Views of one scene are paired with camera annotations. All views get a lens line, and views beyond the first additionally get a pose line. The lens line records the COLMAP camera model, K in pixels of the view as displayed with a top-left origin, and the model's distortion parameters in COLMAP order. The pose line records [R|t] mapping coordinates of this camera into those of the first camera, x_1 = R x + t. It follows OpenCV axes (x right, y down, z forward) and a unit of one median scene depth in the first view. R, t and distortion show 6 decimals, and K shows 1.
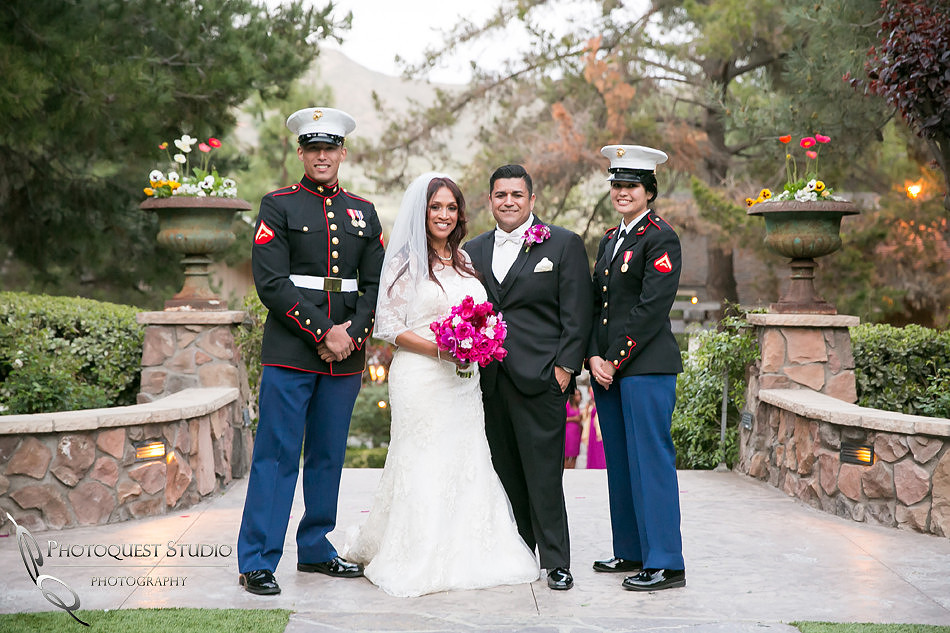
lens RADIAL K [[1593.4, 0, 489.9], [0, 1593.4, 317.0], [0, 0, 1]] dist [0.190493, -0.016650]
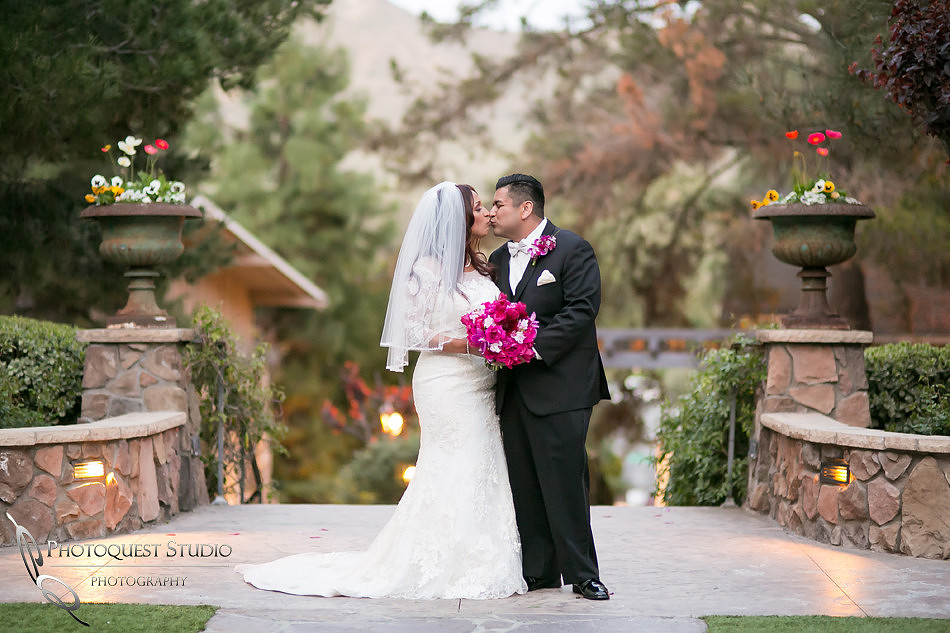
lens RADIAL K [[2276.9, 0, 475.0], [0, 2276.9, 316.5], [0, 0, 1]] dist [0.012548, 0.115489]
pose [[0.998731, -0.004218, -0.050178, 0.059932], [0.003198, 0.999787, -0.020393, 0.013862], [0.050254, 0.020207, 0.998532, -0.237475]]
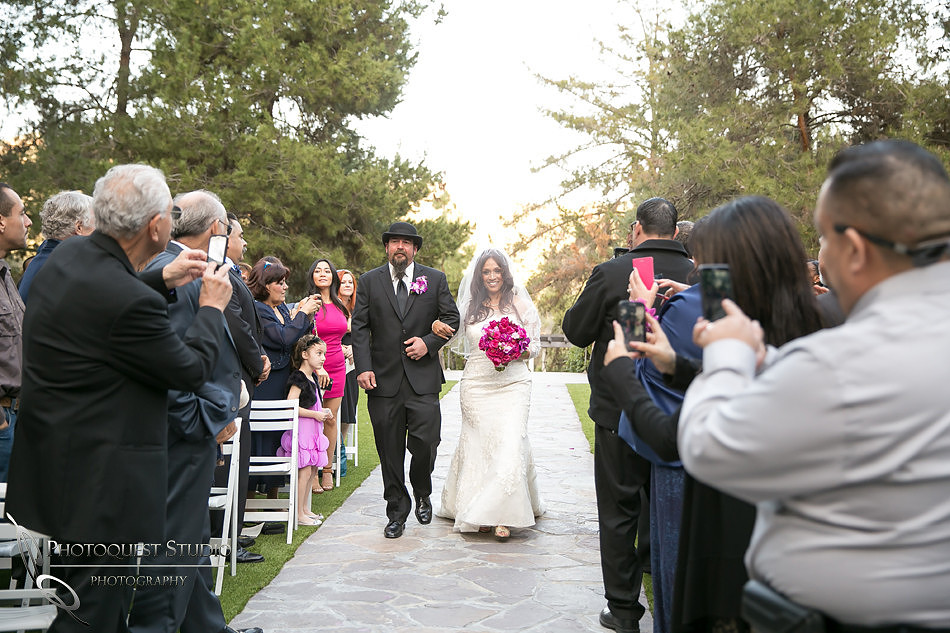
lens RADIAL K [[1078.6, 0, 475.0], [0, 1078.6, 316.5], [0, 0, 1]] dist [0.066075, -0.003264]
pose [[0.995829, 0.007116, -0.090960, 0.105354], [-0.010881, 0.999102, -0.040957, 0.064231], [0.090587, 0.041776, 0.995012, -1.084808]]
